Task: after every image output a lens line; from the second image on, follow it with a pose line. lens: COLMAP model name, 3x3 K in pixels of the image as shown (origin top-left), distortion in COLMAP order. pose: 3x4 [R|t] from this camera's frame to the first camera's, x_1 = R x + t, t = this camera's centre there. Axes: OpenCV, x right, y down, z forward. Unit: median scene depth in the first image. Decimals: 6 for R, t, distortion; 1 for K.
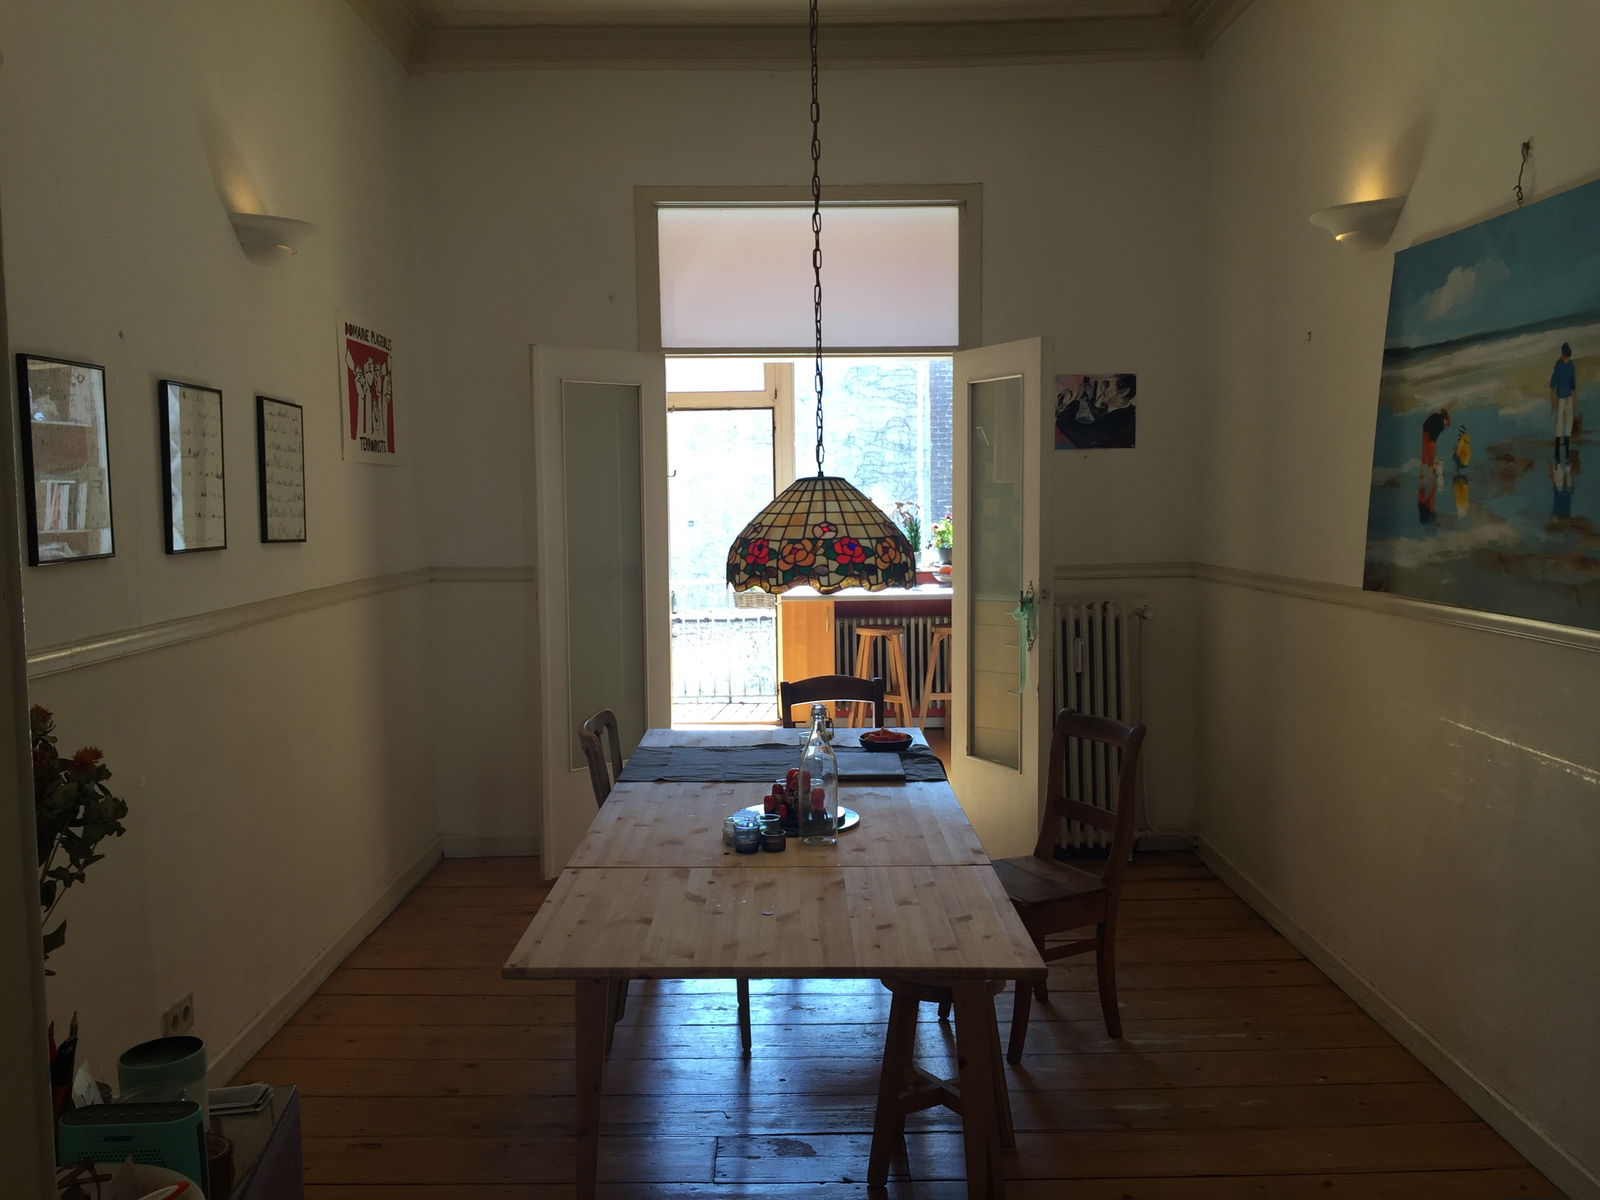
lens RADIAL K [[1350.0, 0, 800.4], [0, 1350.0, 599.6], [0, 0, 1]] dist [0.062198, -0.012321]
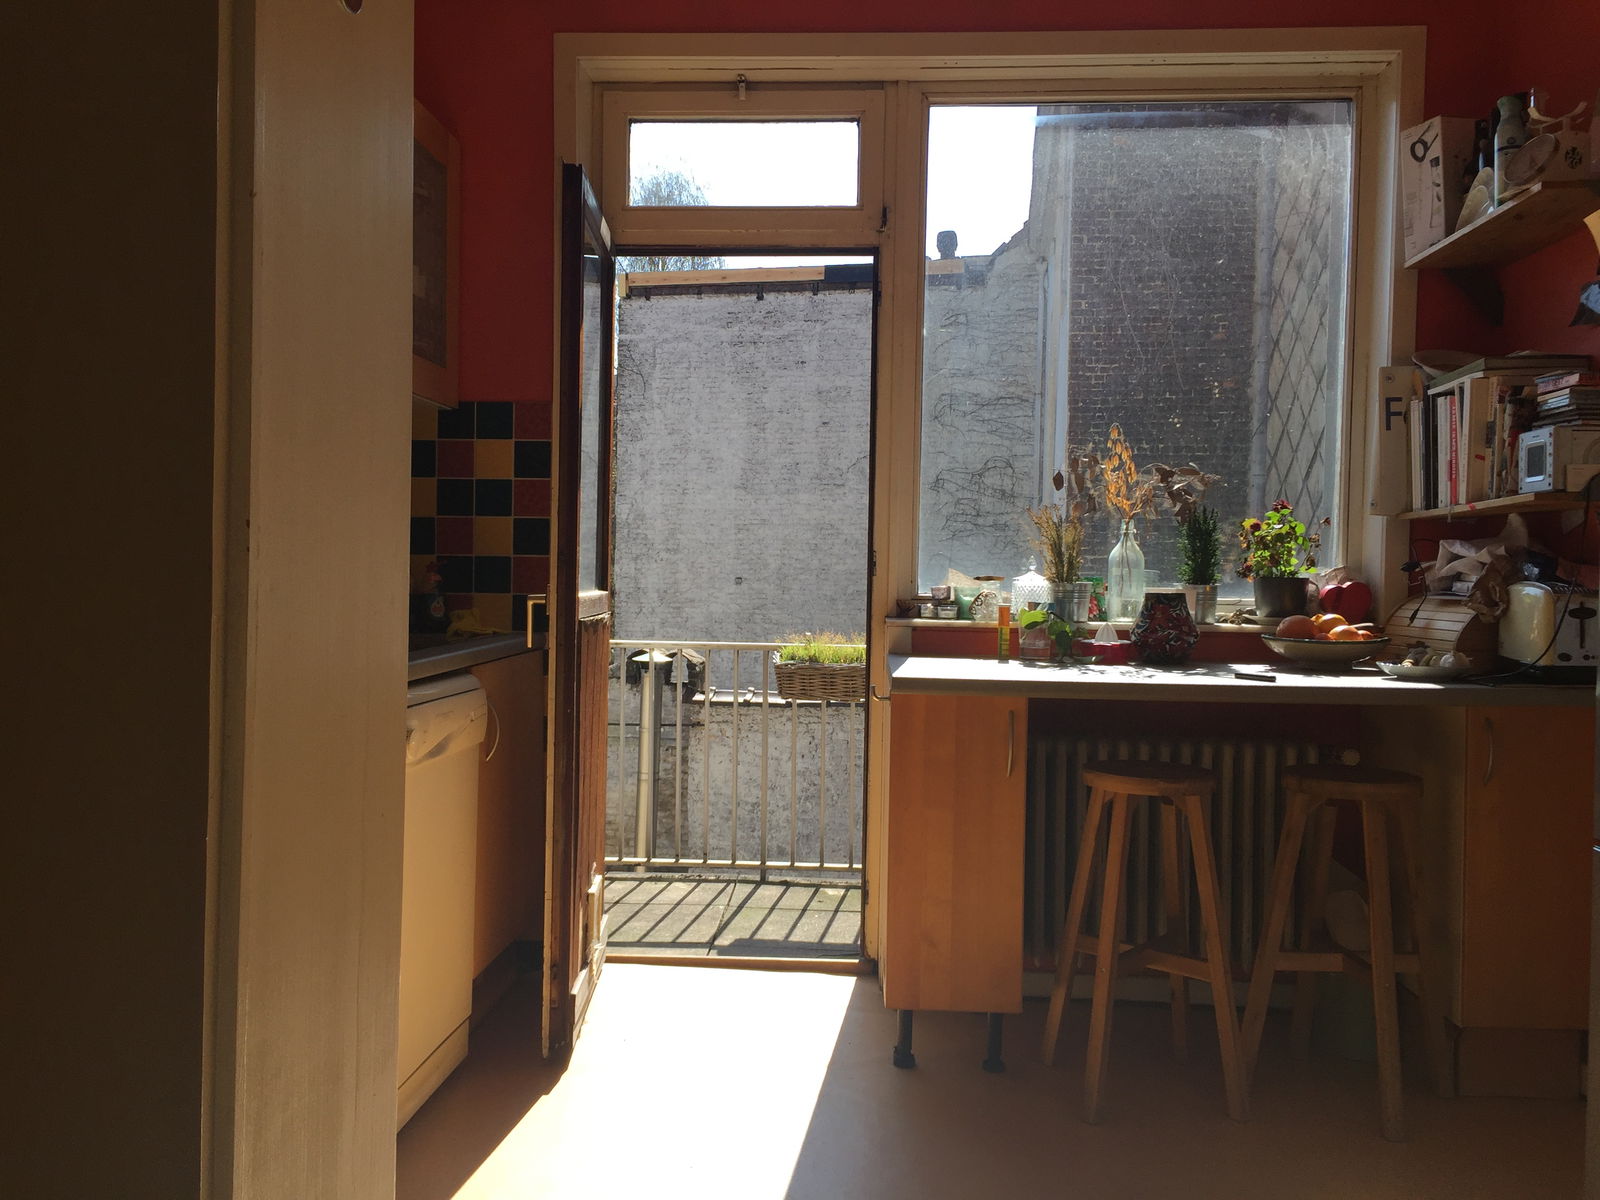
lens RADIAL K [[1350.0, 0, 798.2], [0, 1350.0, 595.7], [0, 0, 1]] dist [0.062198, -0.012321]
pose [[0.998444, 0.030767, -0.046500, -0.018428], [-0.033475, 0.997717, -0.058645, -0.002209], [0.044590, 0.060111, 0.997195, 0.482972]]
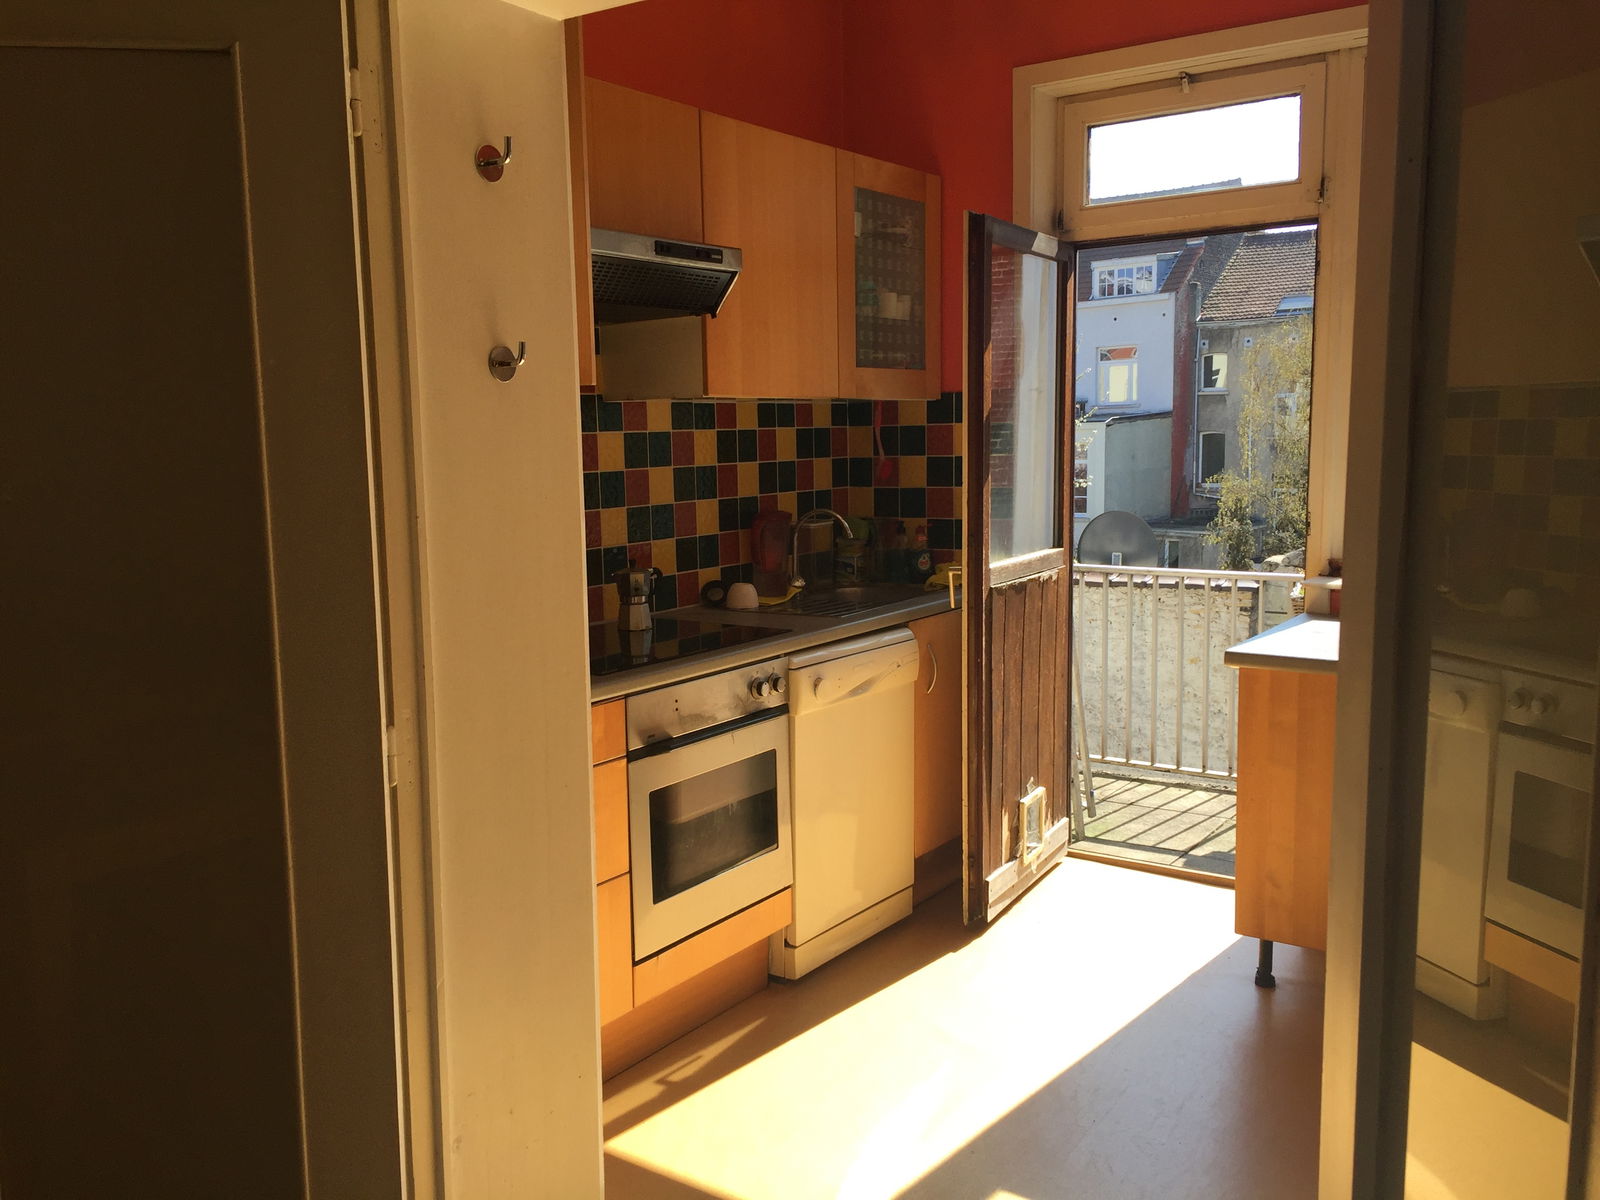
lens RADIAL K [[1350.0, 0, 801.3], [0, 1350.0, 600.9], [0, 0, 1]] dist [0.062198, -0.012321]
pose [[0.830855, 0.069763, -0.552098, 0.084556], [-0.038893, 0.996965, 0.067446, -0.032989], [0.555128, -0.034565, 0.831047, 0.442221]]
